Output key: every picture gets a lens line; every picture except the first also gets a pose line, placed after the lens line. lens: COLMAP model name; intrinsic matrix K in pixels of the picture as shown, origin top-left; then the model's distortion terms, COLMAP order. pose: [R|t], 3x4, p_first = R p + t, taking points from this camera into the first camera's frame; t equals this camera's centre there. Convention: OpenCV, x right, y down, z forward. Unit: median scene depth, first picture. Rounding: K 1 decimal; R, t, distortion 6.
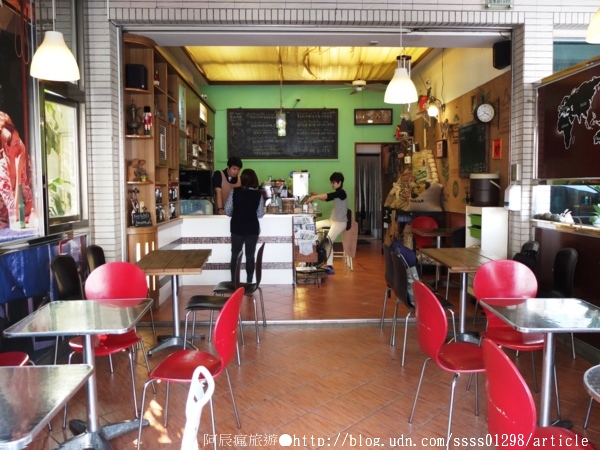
lens RADIAL K [[551.9, 0, 300.0], [0, 551.9, 225.0], [0, 0, 1]] dist [-0.004181, -0.001860]
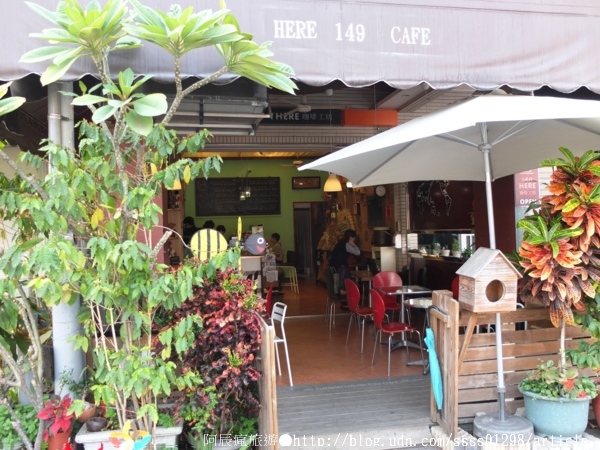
lens RADIAL K [[488.4, 0, 300.0], [0, 488.4, 225.0], [0, 0, 1]] dist [-0.054460, 0.001986]
pose [[0.991062, -0.022881, 0.131427, -0.050544], [0.034327, 0.995747, -0.085497, 0.009171], [-0.128912, 0.089244, 0.987632, -0.204865]]
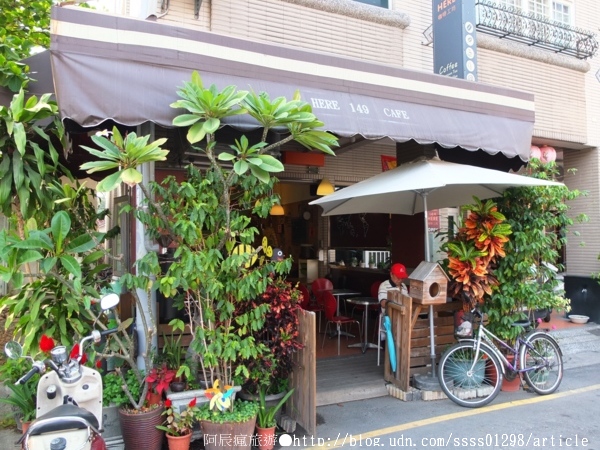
lens RADIAL K [[410.9, 0, 300.0], [0, 410.9, 225.0], [0, 0, 1]] dist [-0.058437, 0.000405]
pose [[0.940049, 0.021047, 0.340390, -0.111006], [0.019912, 0.993004, -0.116390, 0.009271], [-0.340458, 0.116190, 0.933053, -0.230490]]
